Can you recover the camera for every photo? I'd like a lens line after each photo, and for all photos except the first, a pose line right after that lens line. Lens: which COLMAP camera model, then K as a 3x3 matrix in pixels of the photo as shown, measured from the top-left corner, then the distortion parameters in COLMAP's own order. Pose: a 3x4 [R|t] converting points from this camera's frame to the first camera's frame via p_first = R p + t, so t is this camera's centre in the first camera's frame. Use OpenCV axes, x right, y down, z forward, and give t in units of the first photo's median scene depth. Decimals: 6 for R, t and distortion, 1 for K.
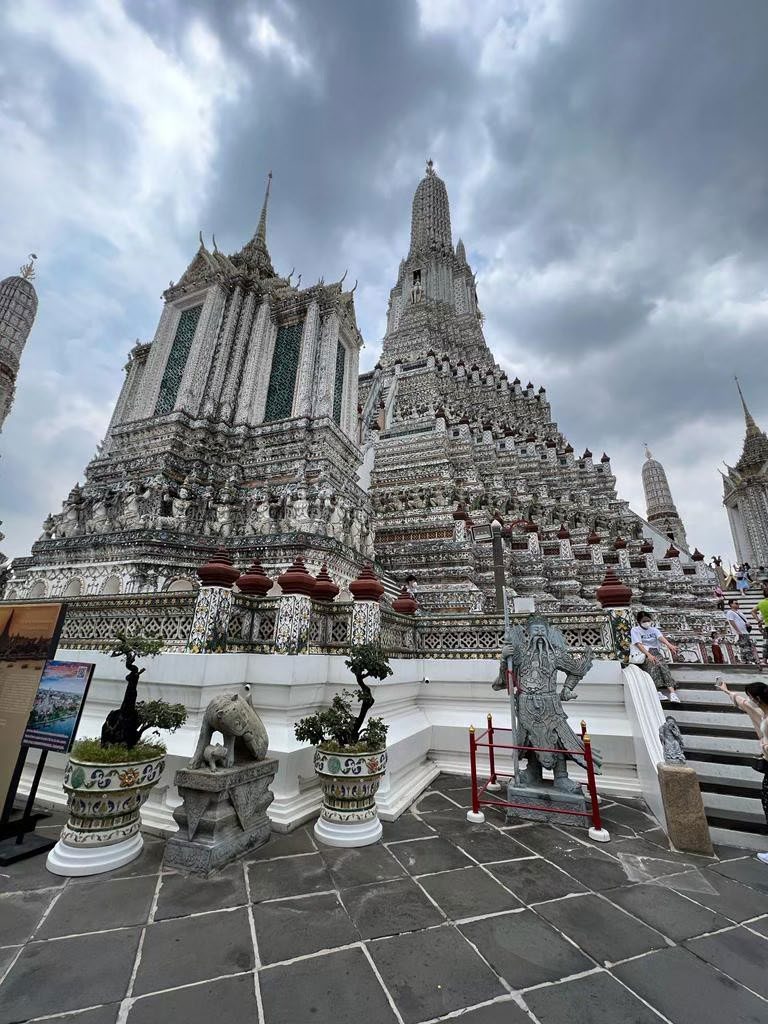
lens RADIAL K [[407.1, 0, 386.6], [0, 407.1, 509.8], [0, 0, 1]] dist [-0.001976, 0.000652]
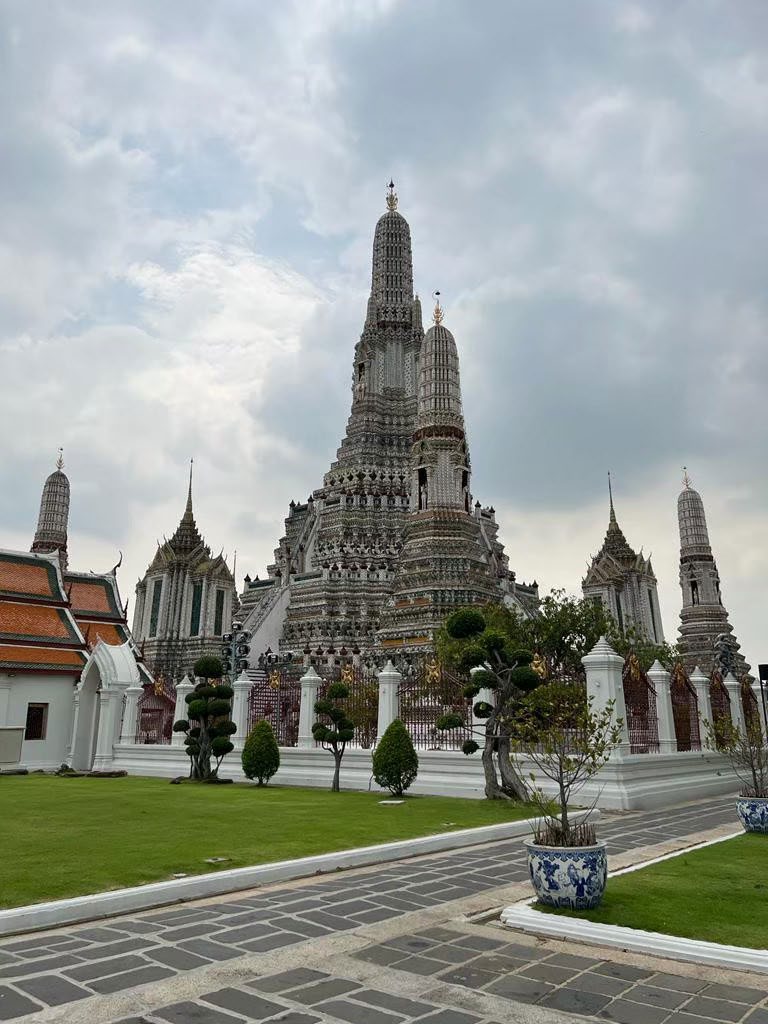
lens RADIAL K [[767.3, 0, 401.3], [0, 767.3, 521.3], [0, 0, 1]] dist [0.049805, -0.083232]
pose [[0.958444, -0.106536, -0.264641, 1.244287], [0.127733, 0.989730, 0.064174, -0.580684], [0.255087, -0.095310, 0.962209, -1.721487]]
